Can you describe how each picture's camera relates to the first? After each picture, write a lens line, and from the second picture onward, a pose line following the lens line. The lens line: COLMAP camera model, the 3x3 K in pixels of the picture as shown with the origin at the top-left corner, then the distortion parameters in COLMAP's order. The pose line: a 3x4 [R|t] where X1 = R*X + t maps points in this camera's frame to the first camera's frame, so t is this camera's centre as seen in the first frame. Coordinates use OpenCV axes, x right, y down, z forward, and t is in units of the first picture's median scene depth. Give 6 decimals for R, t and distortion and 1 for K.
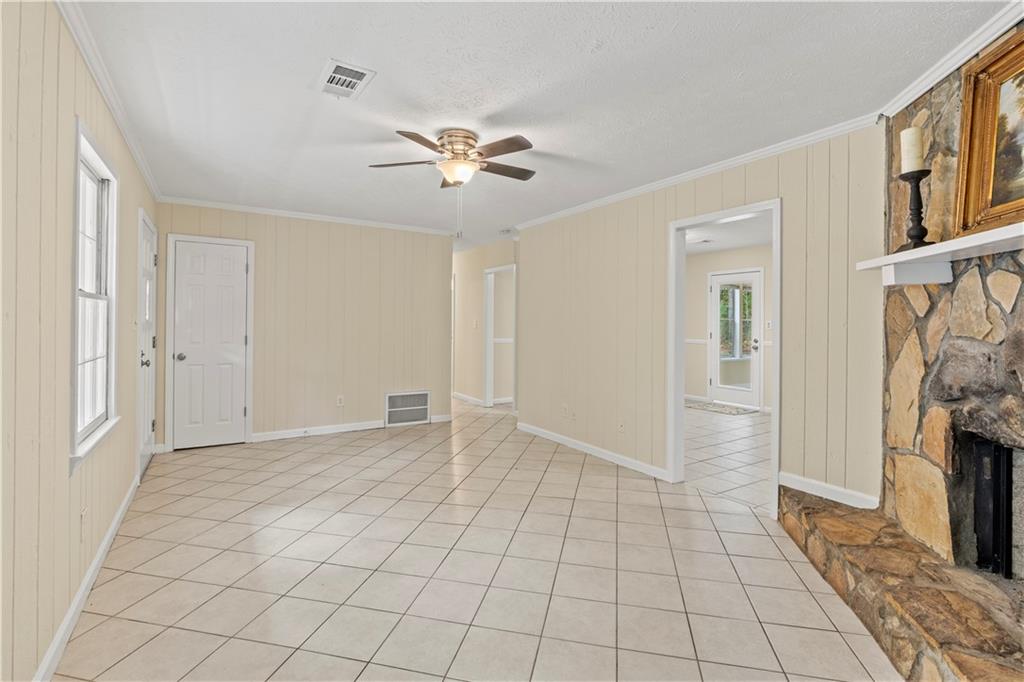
lens RADIAL K [[469.5, 0, 508.7], [0, 469.5, 322.5], [0, 0, 1]] dist [-0.011195, 0.002286]
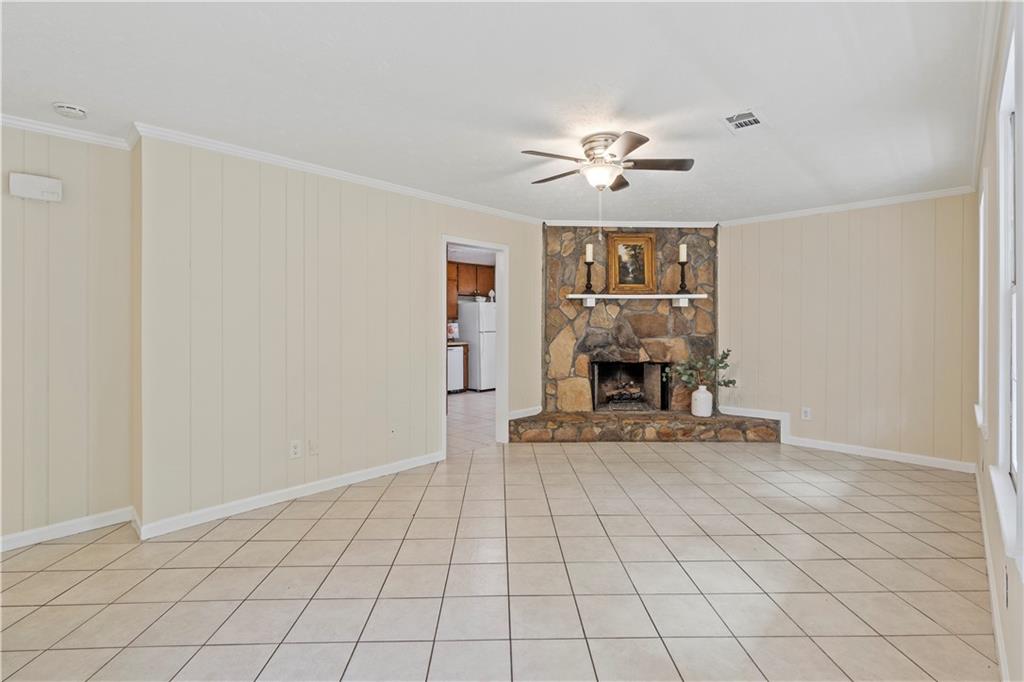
lens RADIAL K [[469.5, 0, 513.7], [0, 469.5, 325.4], [0, 0, 1]] dist [-0.011195, 0.002286]
pose [[-0.250755, -0.010989, 0.967988, -1.415443], [0.000299, 0.999935, 0.011429, -0.008242], [-0.968051, 0.003155, -0.250735, 1.938249]]
